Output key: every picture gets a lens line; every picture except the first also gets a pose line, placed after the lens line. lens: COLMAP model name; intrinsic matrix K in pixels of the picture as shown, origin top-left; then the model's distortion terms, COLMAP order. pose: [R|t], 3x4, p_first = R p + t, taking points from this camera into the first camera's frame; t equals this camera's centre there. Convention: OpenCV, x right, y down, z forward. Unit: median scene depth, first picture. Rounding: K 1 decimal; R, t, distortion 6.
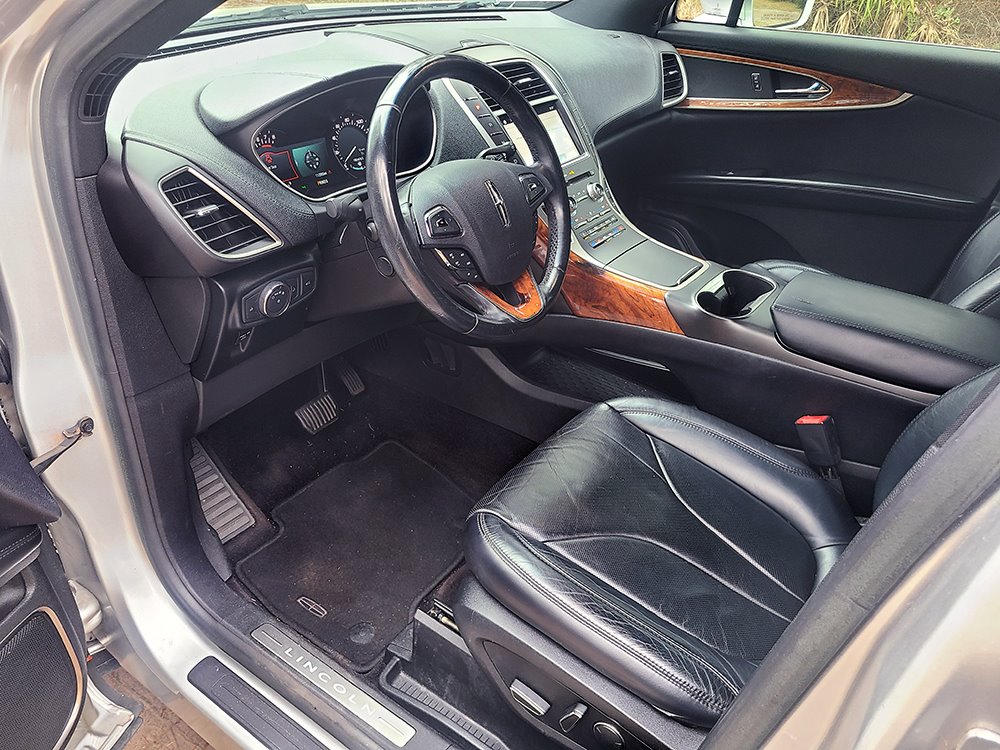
lens RADIAL K [[742.3, 0, 513.6], [0, 742.3, 371.3], [0, 0, 1]] dist [0.032387, -0.005978]
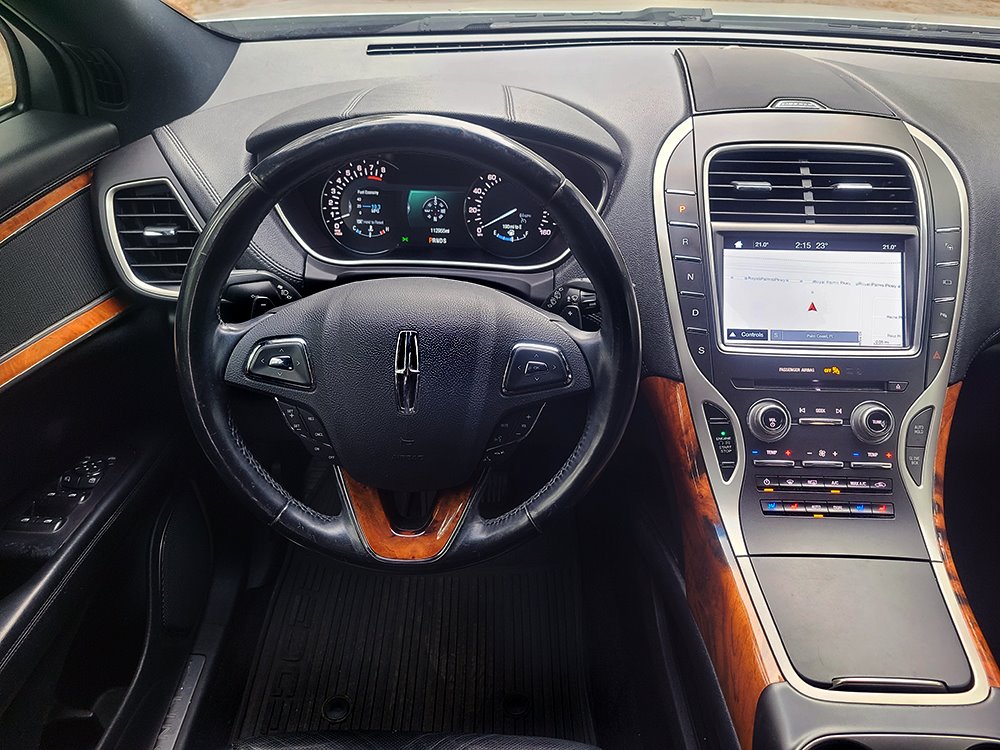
lens RADIAL K [[742.3, 0, 513.6], [0, 742.3, 371.3], [0, 0, 1]] dist [0.032387, -0.005978]
pose [[0.560071, 0.444352, -0.699194, 0.364979], [-0.429098, 0.877546, 0.213980, -0.321134], [0.708657, 0.180178, 0.682159, 0.541670]]
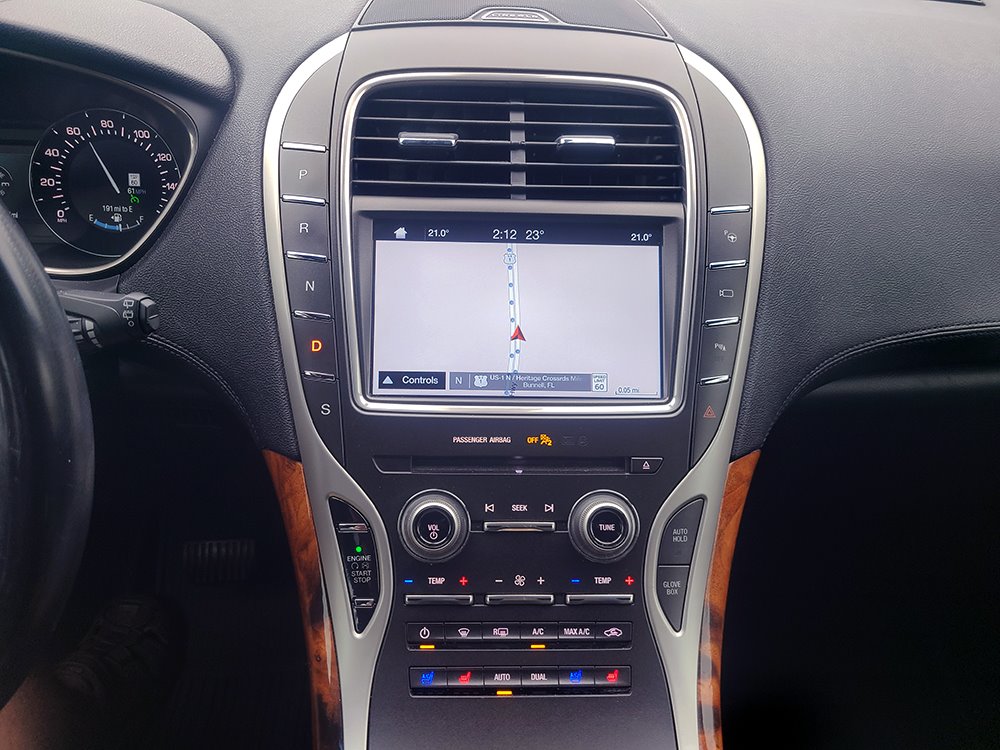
lens RADIAL K [[765.3, 0, 486.1], [0, 765.3, 370.3], [0, 0, 1]] dist [0.031985, -0.002624]
pose [[0.593899, 0.432661, -0.678299, 0.311547], [-0.427155, 0.884017, 0.189876, -0.392397], [0.681779, 0.176972, 0.709830, 0.842127]]
